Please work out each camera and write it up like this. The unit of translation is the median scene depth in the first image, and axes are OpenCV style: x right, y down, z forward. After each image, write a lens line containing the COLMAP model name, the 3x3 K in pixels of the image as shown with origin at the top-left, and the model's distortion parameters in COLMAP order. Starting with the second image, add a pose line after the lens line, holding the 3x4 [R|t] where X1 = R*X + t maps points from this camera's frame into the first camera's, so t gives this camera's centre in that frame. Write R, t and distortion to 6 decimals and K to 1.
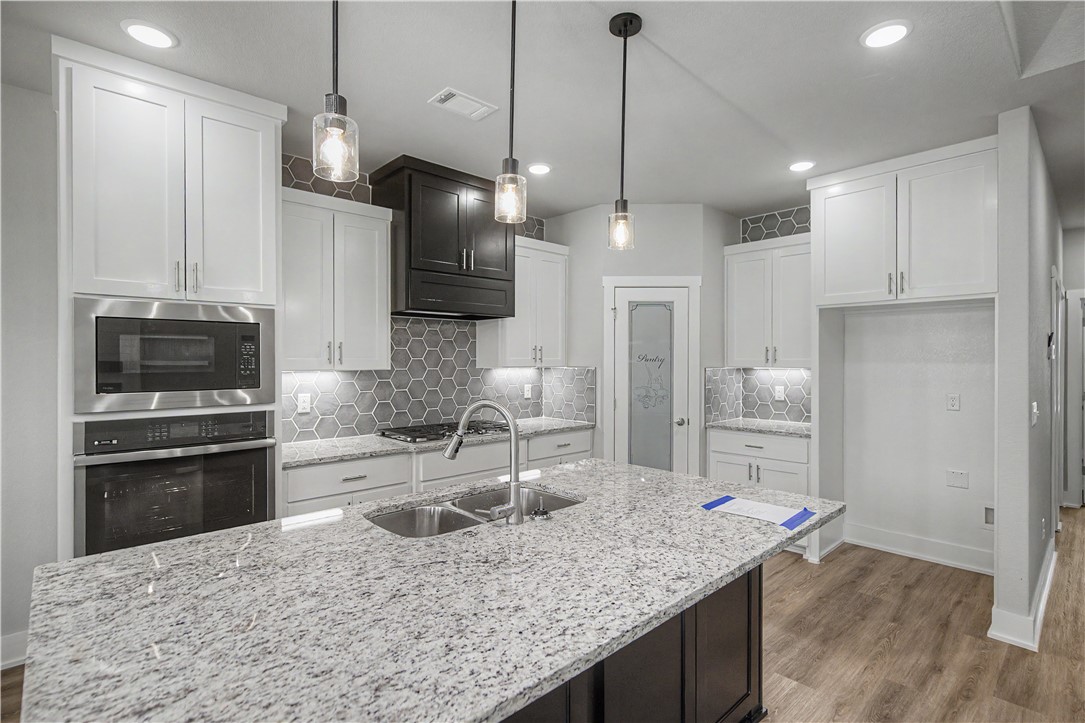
lens RADIAL K [[518.7, 0, 568.3], [0, 518.7, 364.9], [0, 0, 1]] dist [-0.017402, -0.000412]
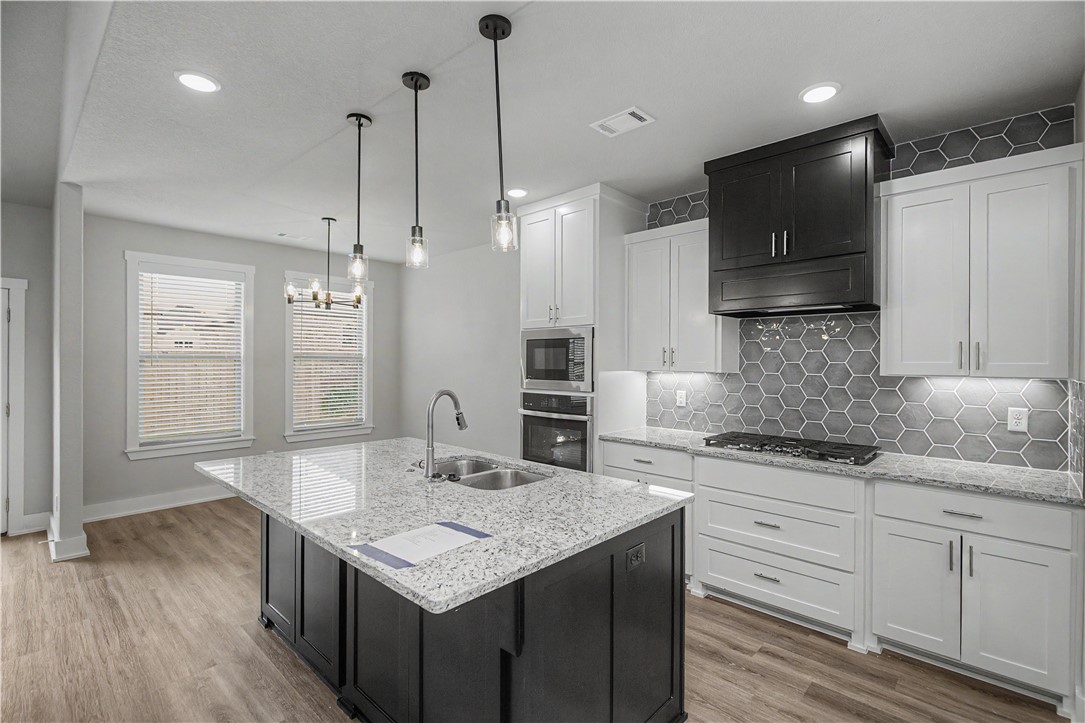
lens RADIAL K [[501.9, 0, 545.0], [0, 501.9, 359.1], [0, 0, 1]] dist [0.000432, -0.000077]
pose [[0.034647, -0.004037, -0.999391, 0.615012], [-0.017062, 0.999844, -0.004631, -0.006687], [0.999254, 0.017212, 0.034572, 0.604914]]
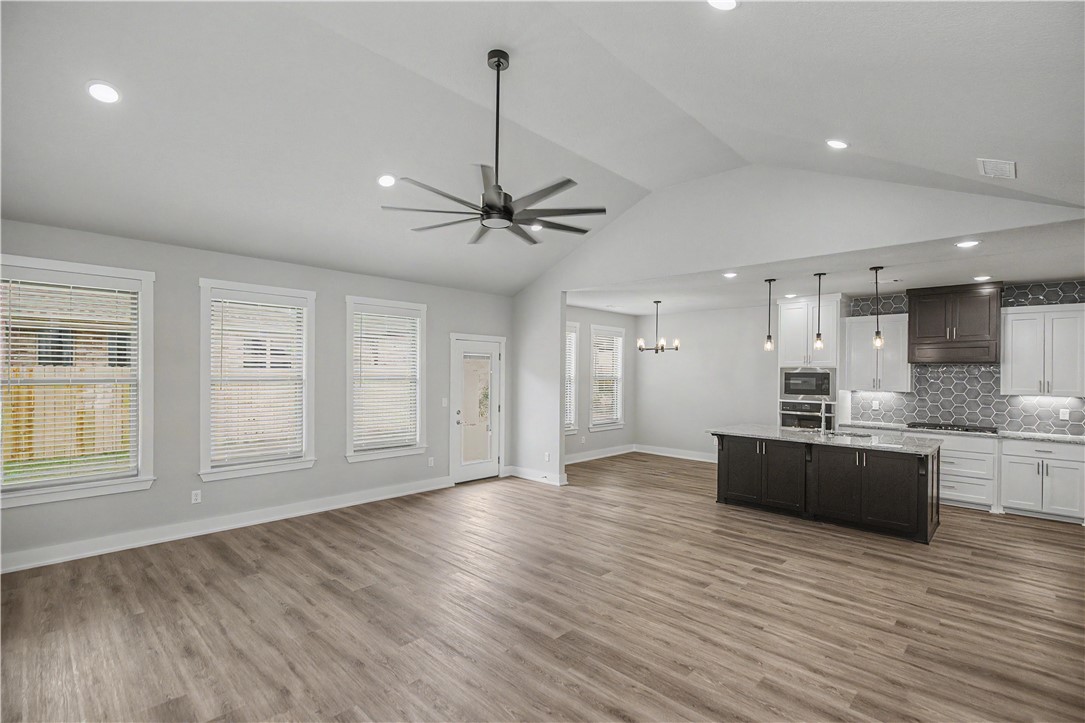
lens RADIAL K [[501.9, 0, 544.7], [0, 501.9, 368.8], [0, 0, 1]] dist [0.000432, -0.000077]
pose [[0.025288, -0.008381, -0.999645, 1.552024], [-0.025150, 0.999643, -0.009017, -0.027383], [0.999364, 0.025369, 0.025068, -0.471770]]
